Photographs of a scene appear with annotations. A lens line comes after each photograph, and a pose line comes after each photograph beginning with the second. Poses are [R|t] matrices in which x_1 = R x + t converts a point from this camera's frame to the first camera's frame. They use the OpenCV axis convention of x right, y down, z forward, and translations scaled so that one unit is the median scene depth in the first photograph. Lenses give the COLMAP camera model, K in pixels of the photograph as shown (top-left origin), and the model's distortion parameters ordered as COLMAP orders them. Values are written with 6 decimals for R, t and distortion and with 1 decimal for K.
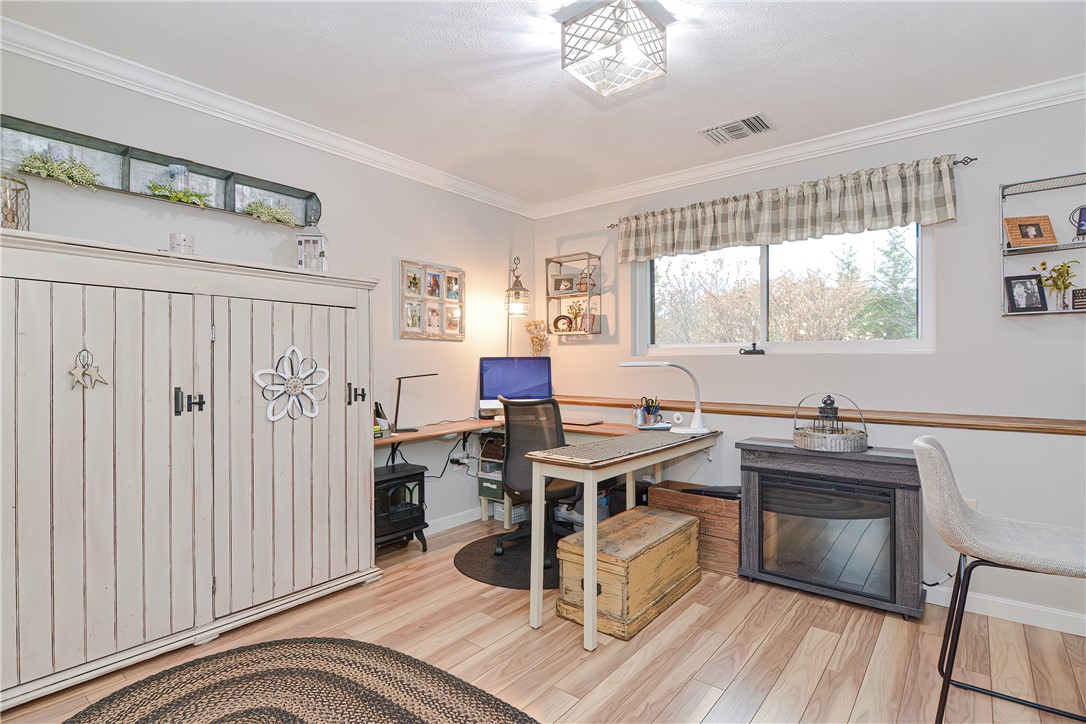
lens RADIAL K [[529.9, 0, 548.1], [0, 529.9, 360.7], [0, 0, 1]] dist [0.006248, -0.001985]
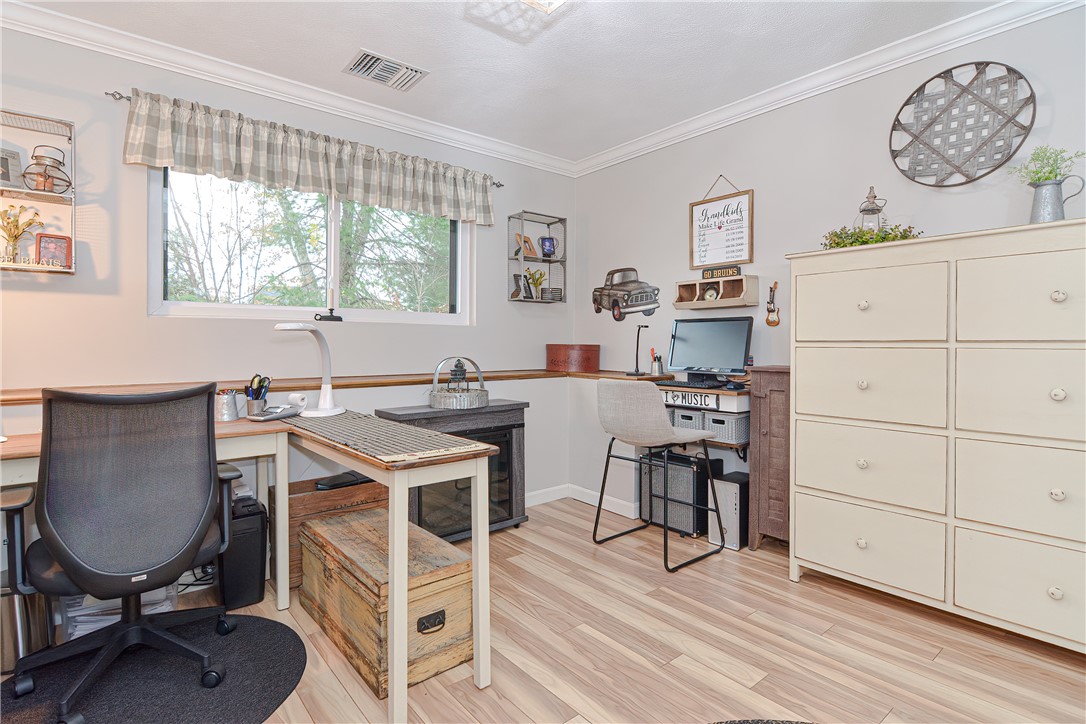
lens RADIAL K [[529.9, 0, 554.5], [0, 529.9, 345.6], [0, 0, 1]] dist [0.006248, -0.001985]
pose [[0.212740, -0.005807, 0.977092, -0.495877], [-0.004231, 0.999967, 0.006864, 0.026872], [-0.977100, -0.005595, 0.212708, 0.548416]]
